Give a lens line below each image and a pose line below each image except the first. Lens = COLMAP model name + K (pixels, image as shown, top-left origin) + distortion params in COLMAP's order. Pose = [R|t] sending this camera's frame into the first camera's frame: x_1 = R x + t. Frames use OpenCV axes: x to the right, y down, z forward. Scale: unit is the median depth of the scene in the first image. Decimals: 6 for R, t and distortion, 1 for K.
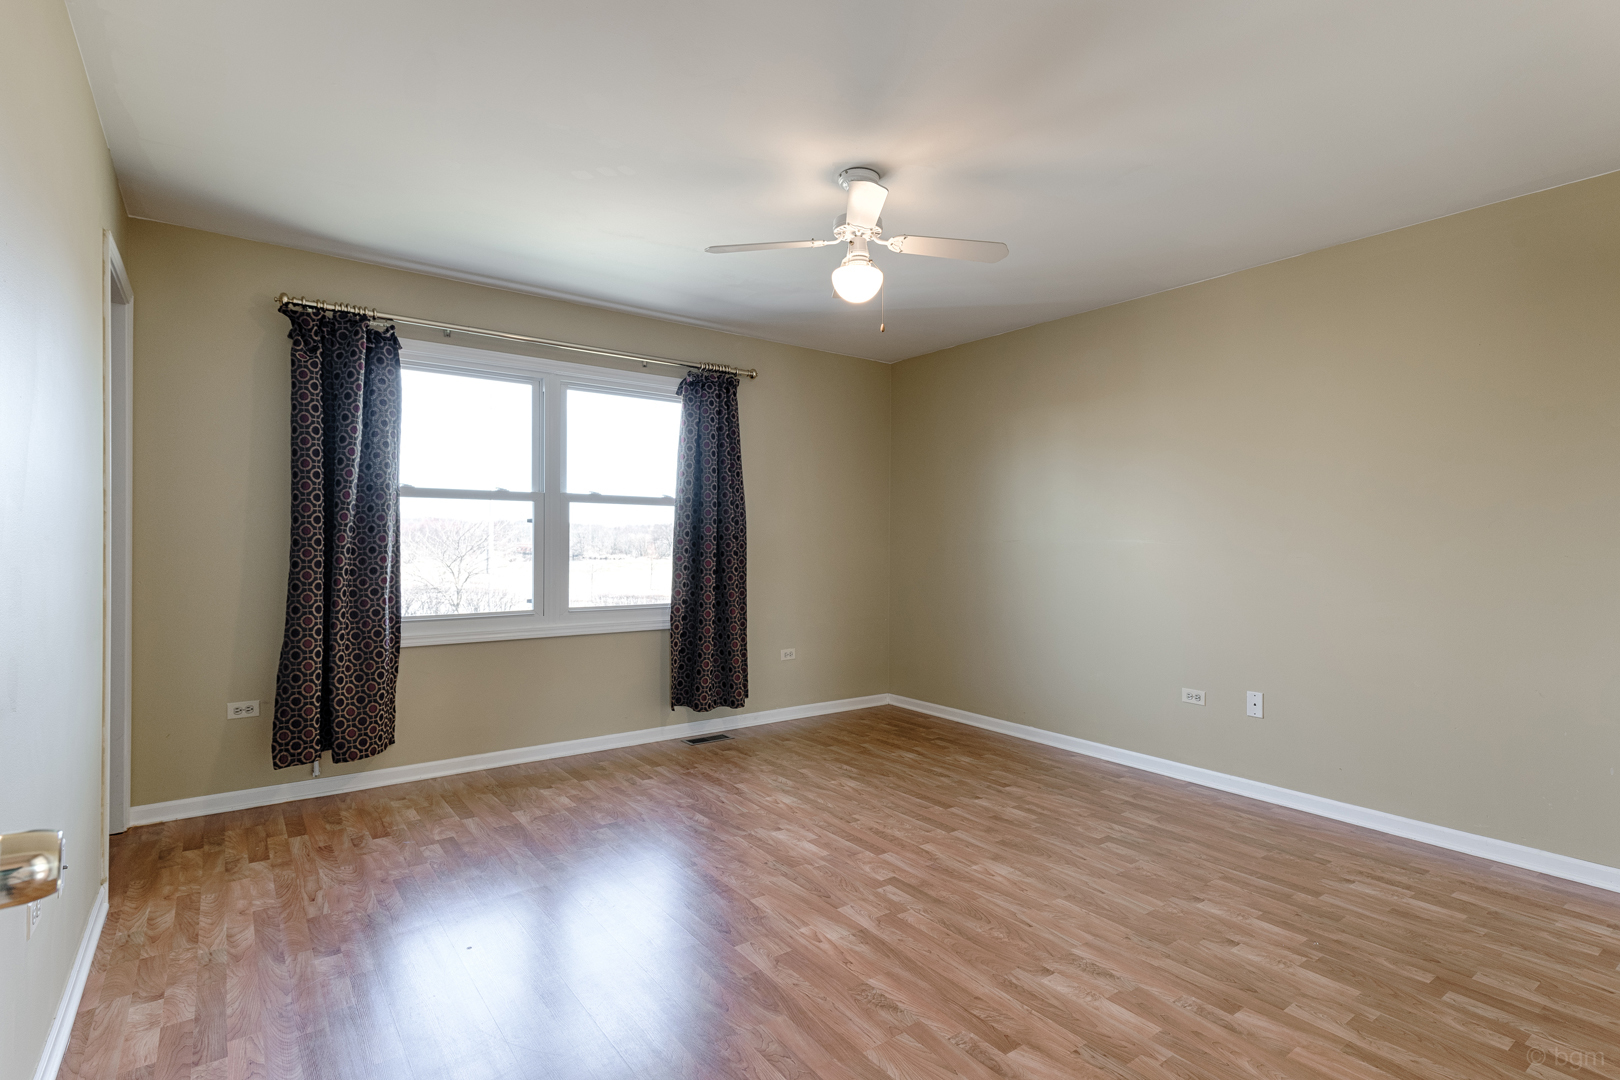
lens RADIAL K [[794.2, 0, 814.2], [0, 794.2, 543.5], [0, 0, 1]] dist [0.022183, -0.009474]
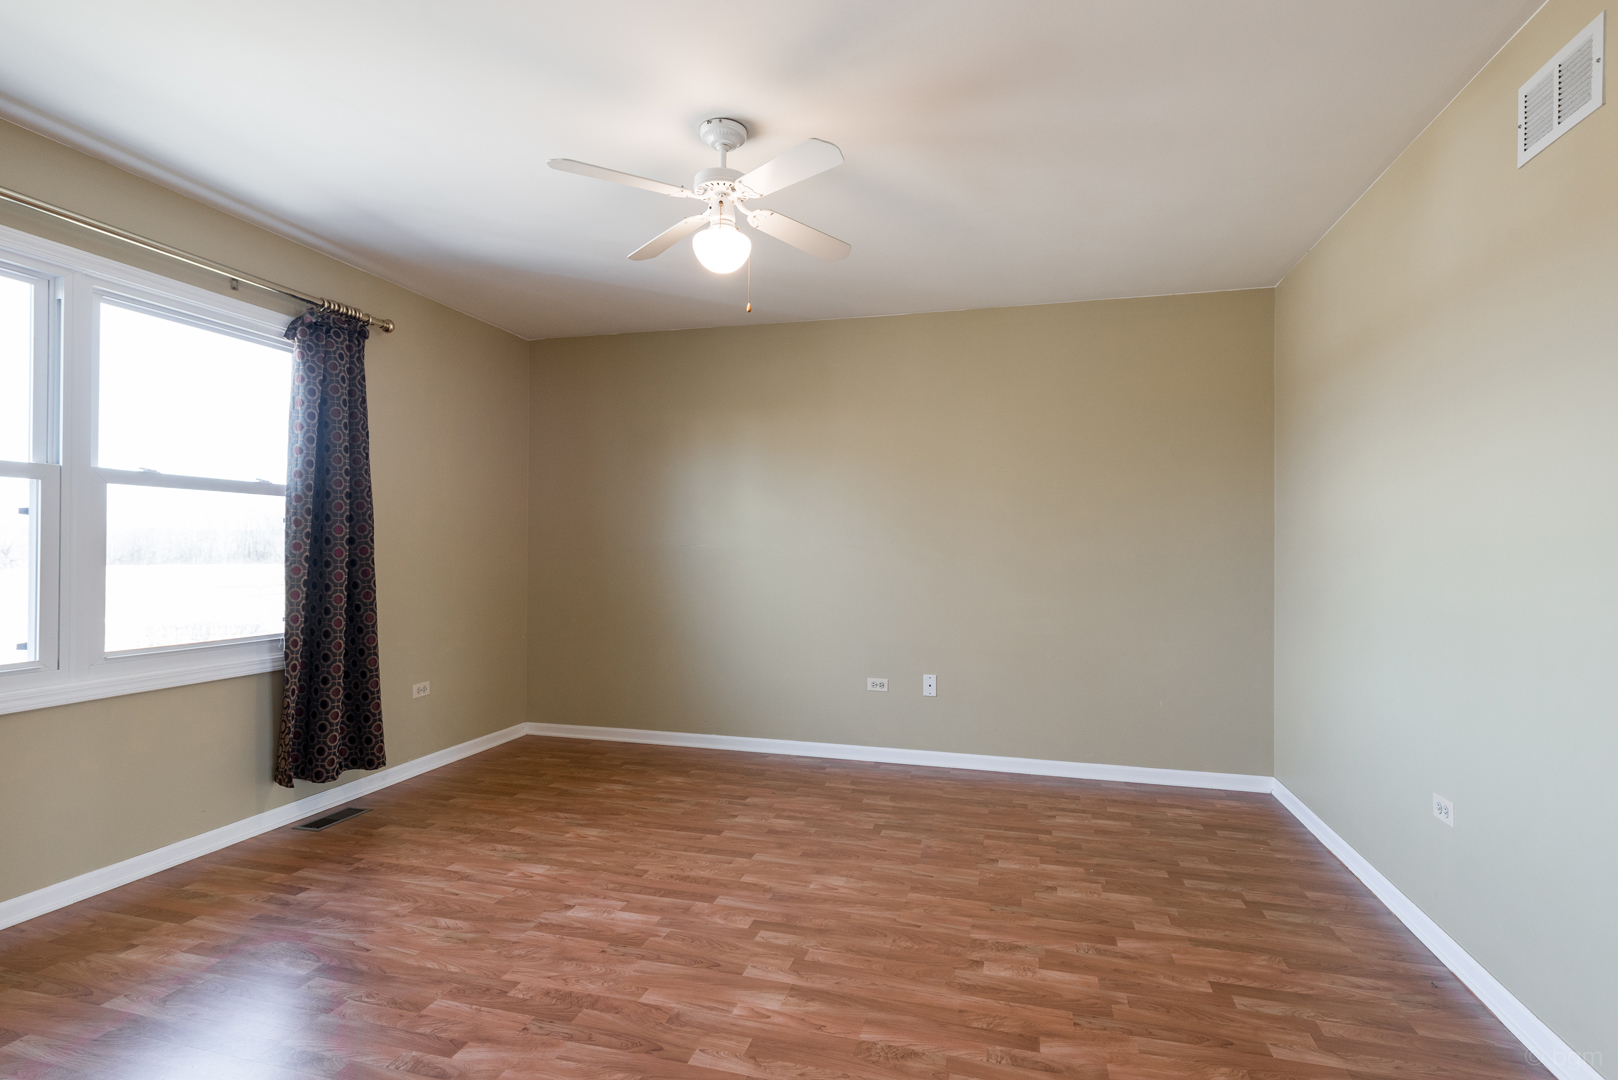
lens RADIAL K [[800.8, 0, 810.3], [0, 800.8, 543.7], [0, 0, 1]] dist [0.014681, -0.010161]
pose [[0.782307, 0.001246, 0.622892, -0.319989], [0.001415, 0.999992, -0.003777, -0.001680], [-0.622892, 0.003836, 0.782298, 0.194839]]
